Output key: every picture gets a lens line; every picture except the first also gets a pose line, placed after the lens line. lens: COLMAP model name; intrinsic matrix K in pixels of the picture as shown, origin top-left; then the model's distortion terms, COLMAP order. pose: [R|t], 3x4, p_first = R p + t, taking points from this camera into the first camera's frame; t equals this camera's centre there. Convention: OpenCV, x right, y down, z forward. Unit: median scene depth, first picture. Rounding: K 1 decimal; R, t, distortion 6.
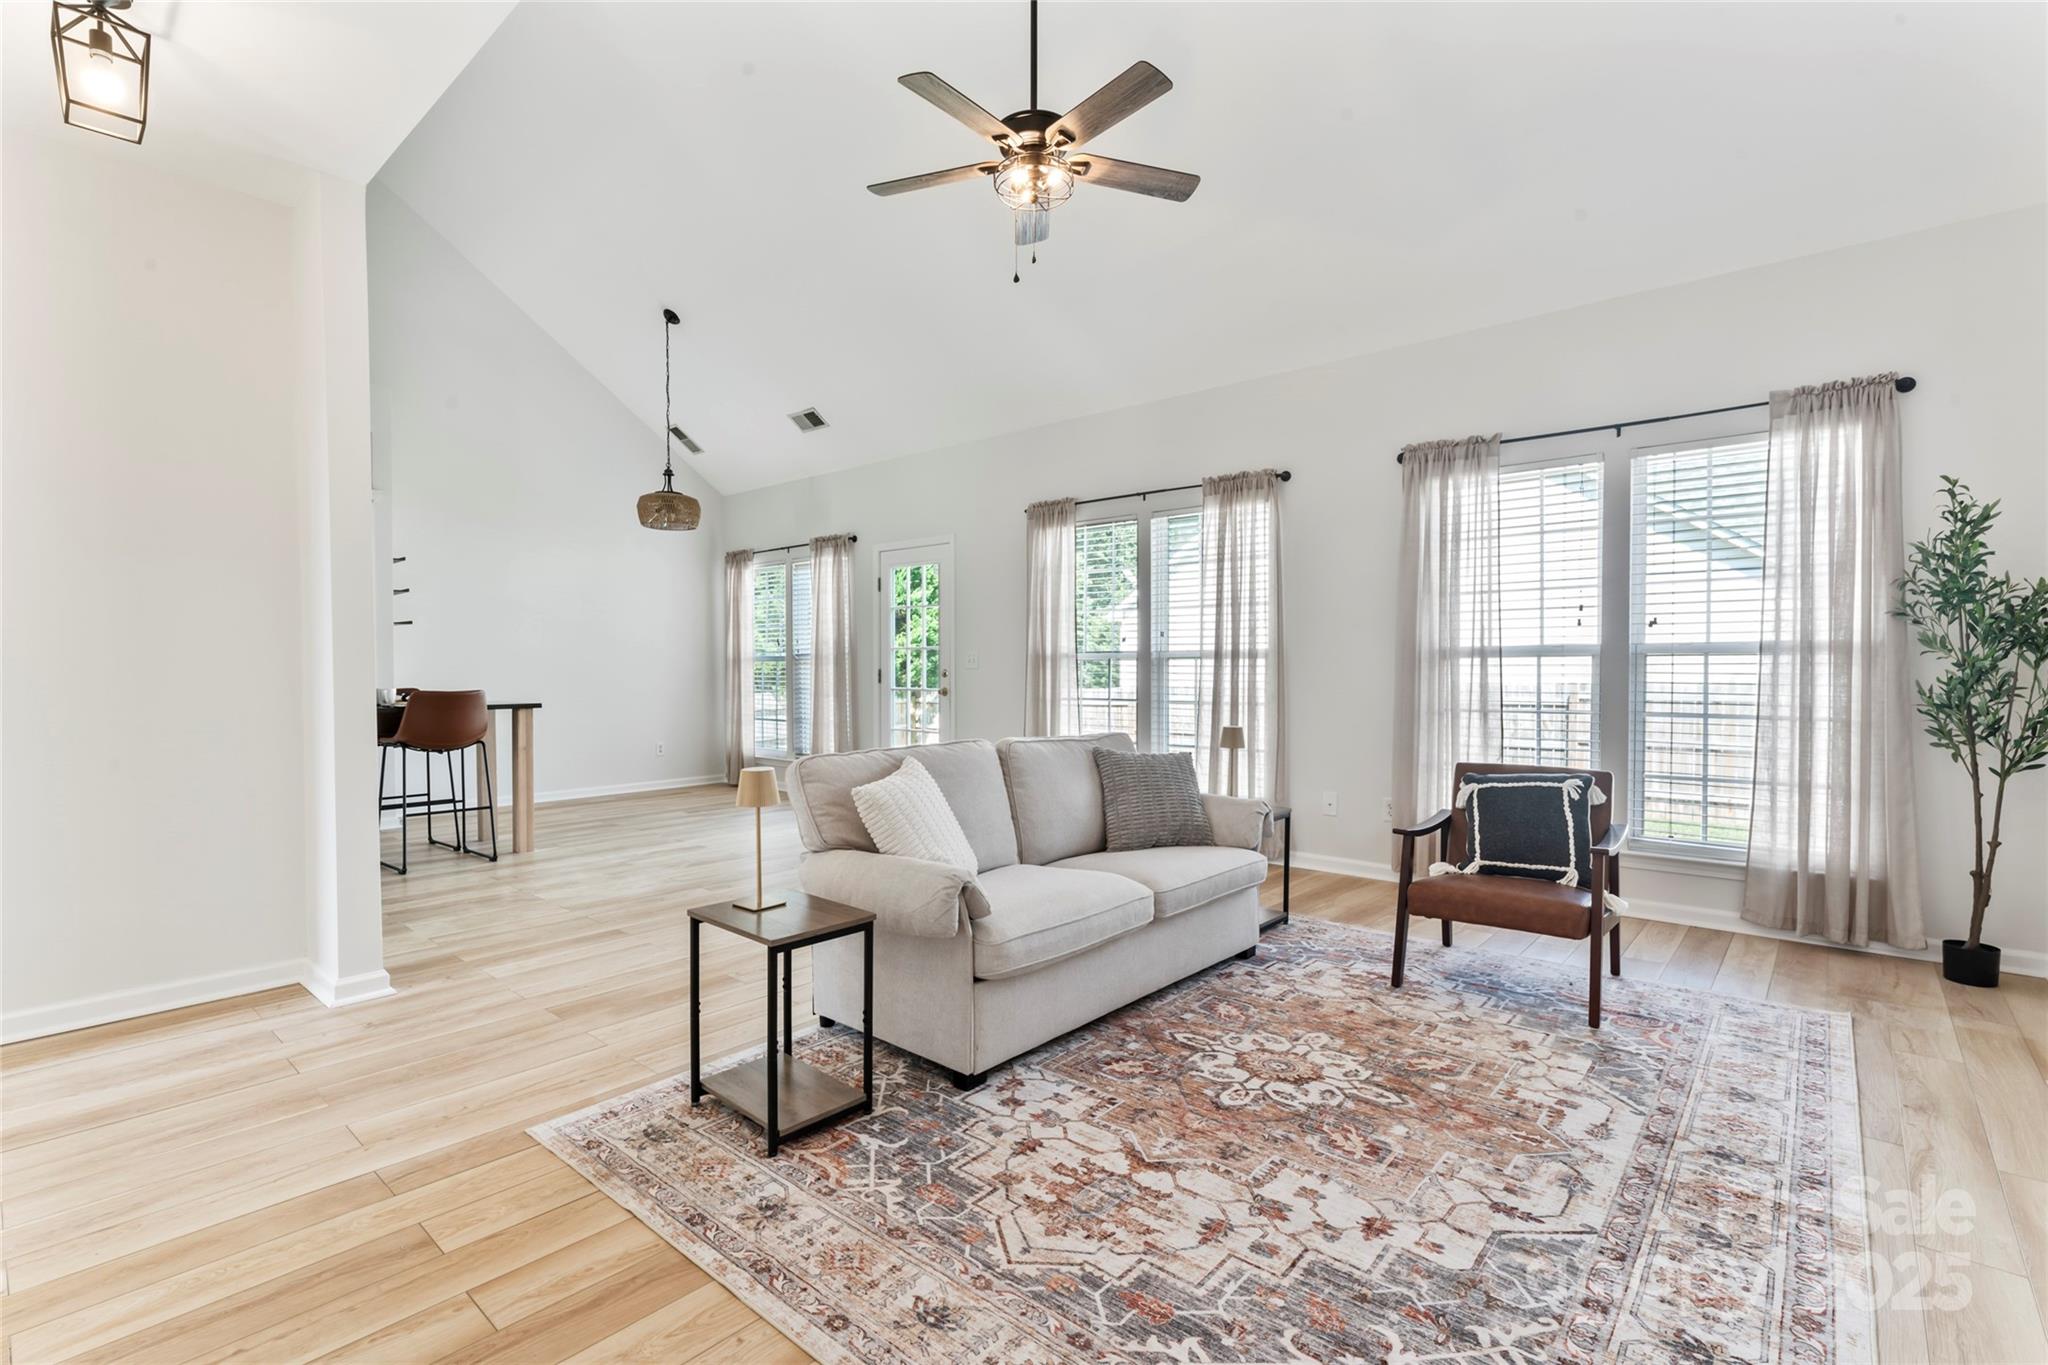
lens RADIAL K [[937.9, 0, 1016.1], [0, 937.9, 674.8], [0, 0, 1]] dist [-0.003169, -0.000348]
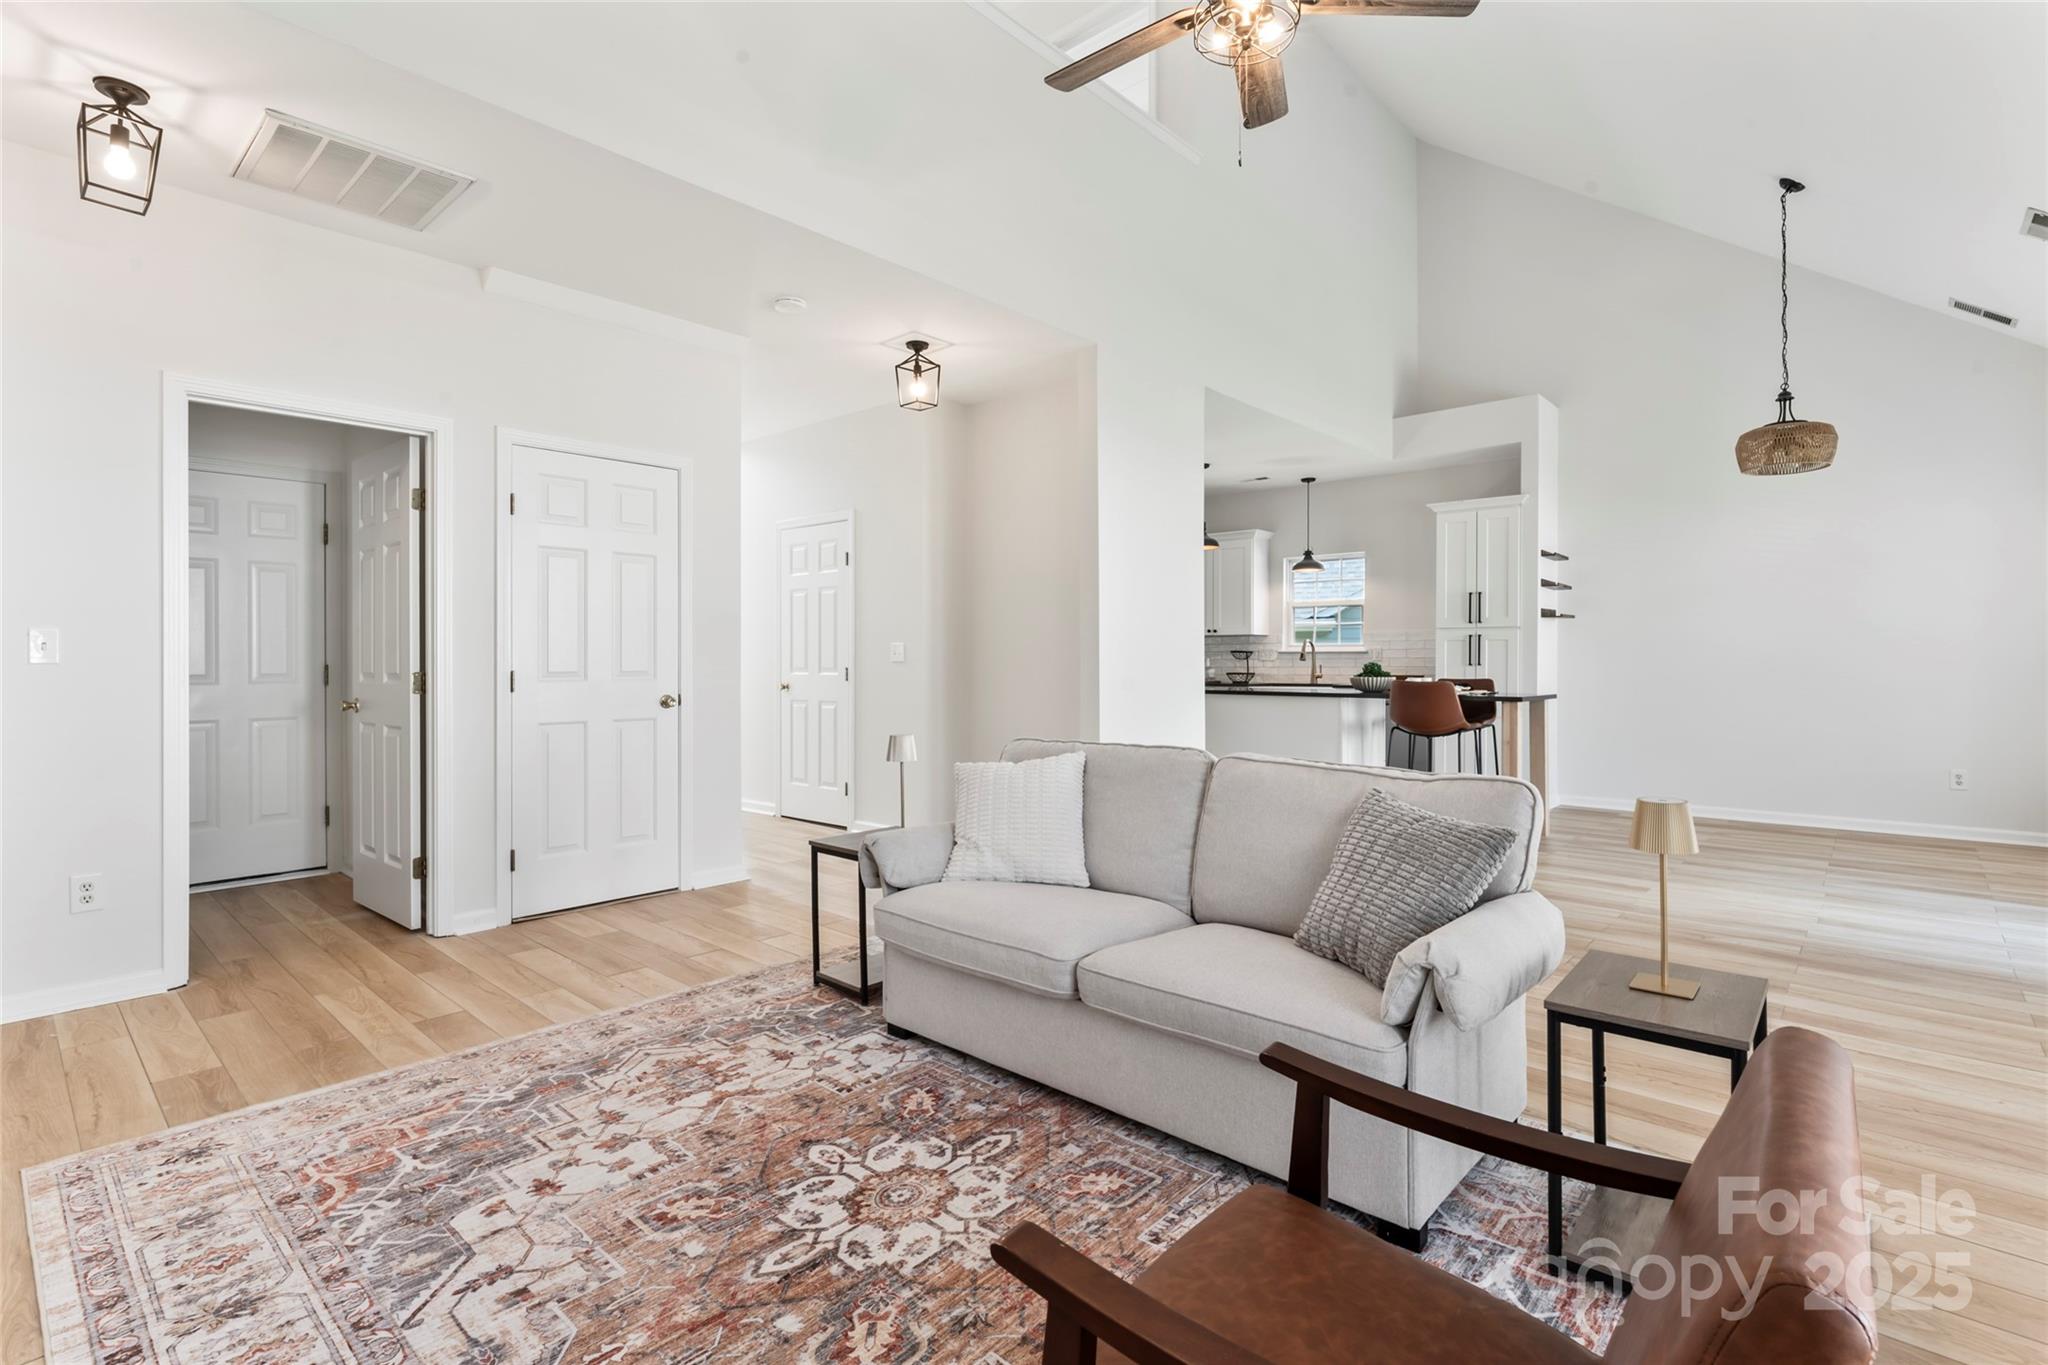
lens RADIAL K [[955.6, 0, 1030.3], [0, 955.6, 665.6], [0, 0, 1]] dist [-0.002852, 0.000007]
pose [[-0.009193, 0.007465, -0.999930, 1.157939], [-0.006061, 0.999953, 0.007520, -0.015672], [0.999939, 0.006129, -0.009148, 1.232383]]
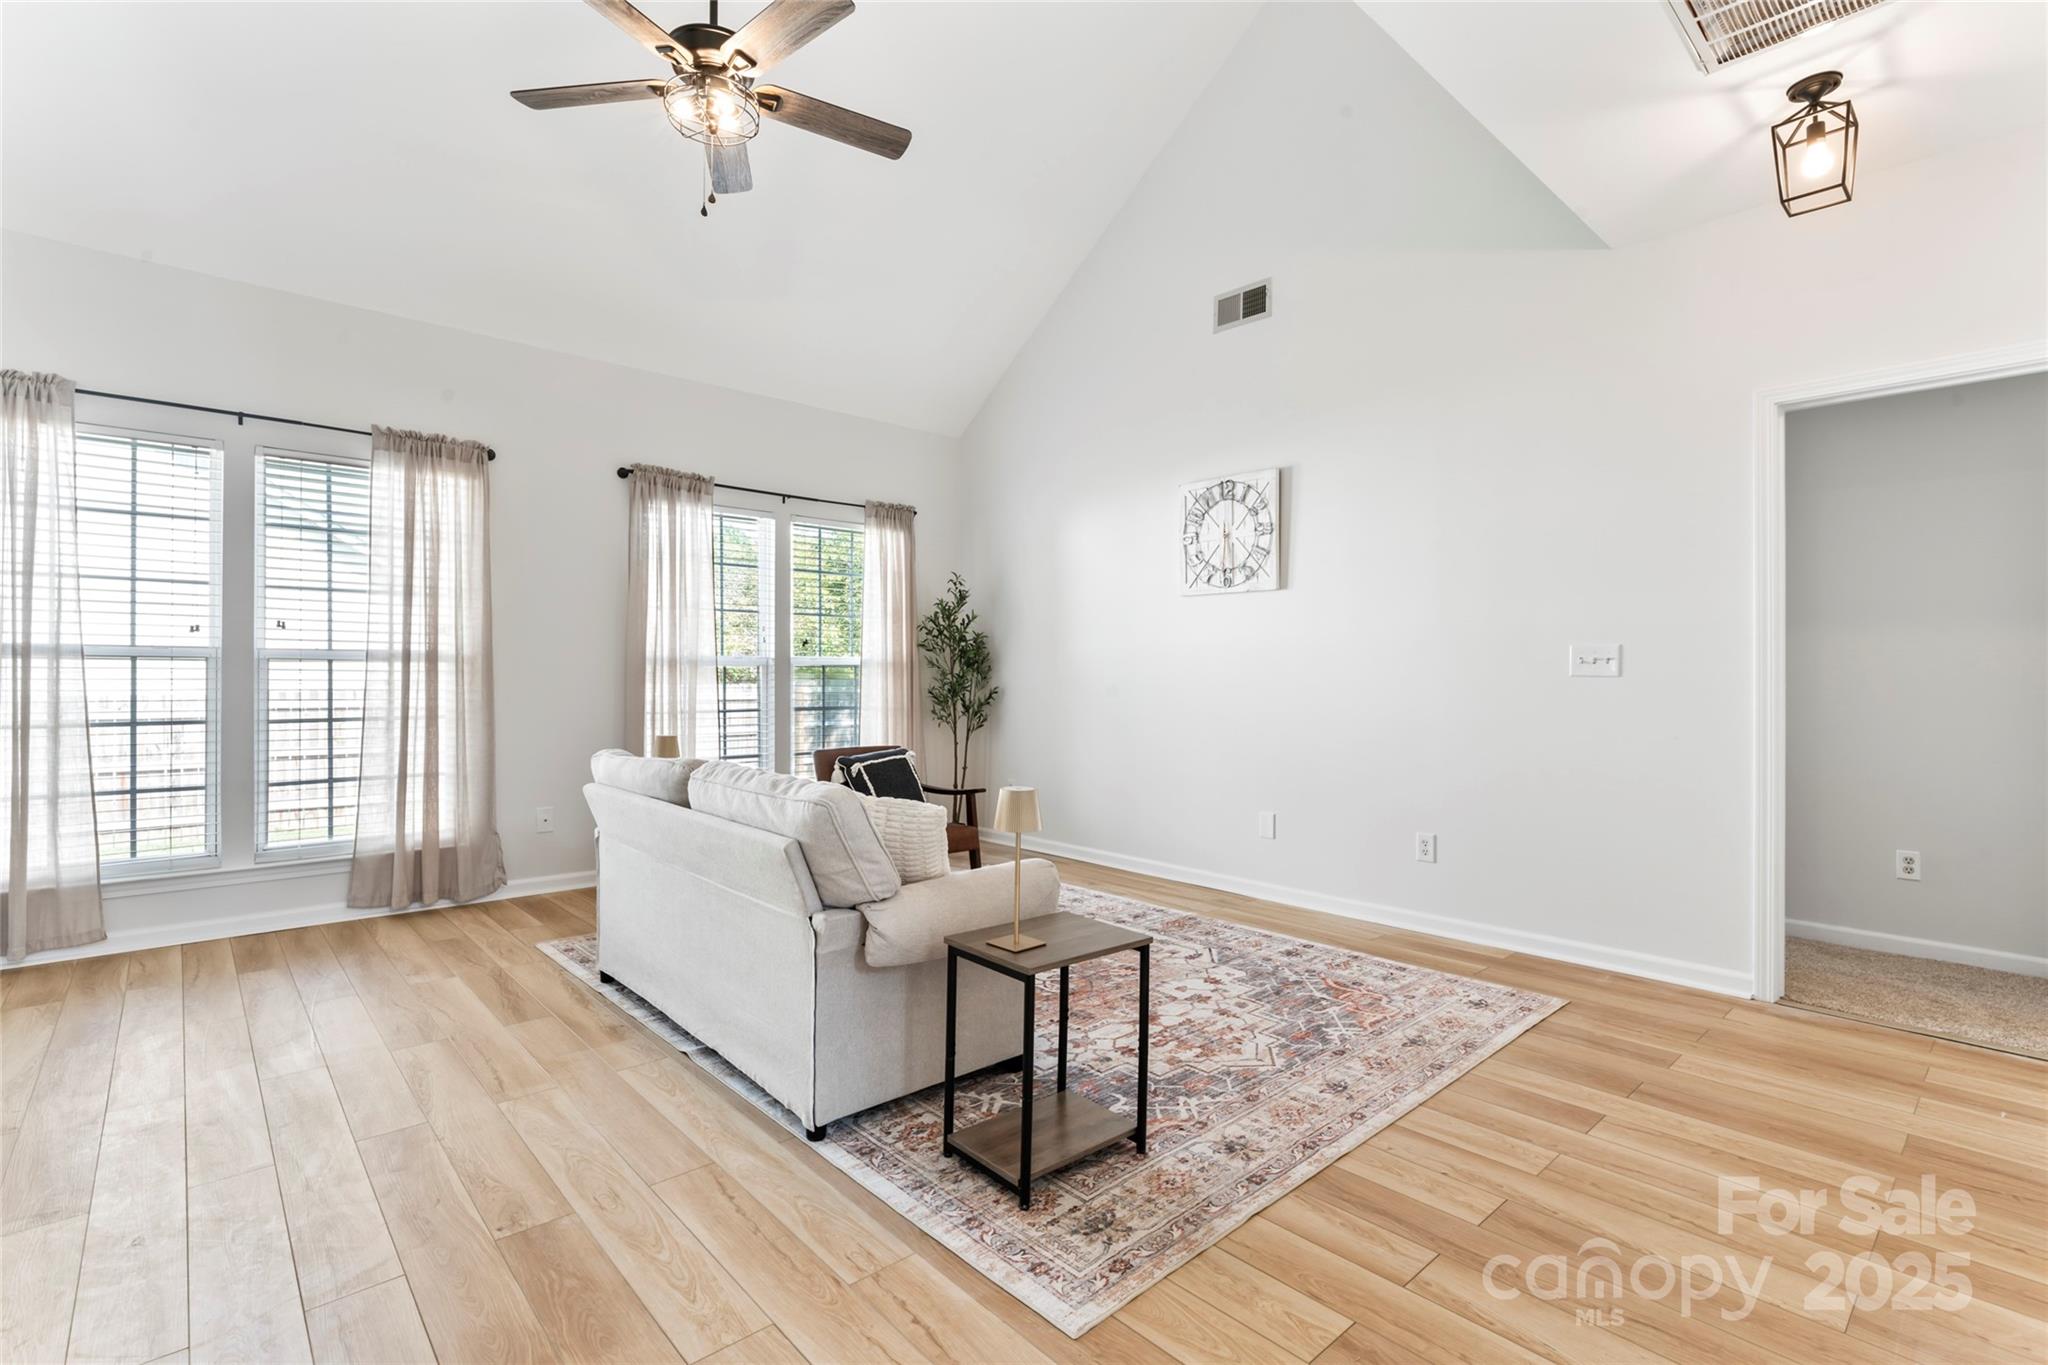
lens RADIAL K [[937.9, 0, 1016.1], [0, 937.9, 674.8], [0, 0, 1]] dist [-0.003169, -0.000348]
pose [[0.116332, 0.003633, 0.993204, -1.175371], [0.002573, 0.999989, -0.003960, -0.003733], [-0.993207, 0.003016, 0.116321, 0.922974]]
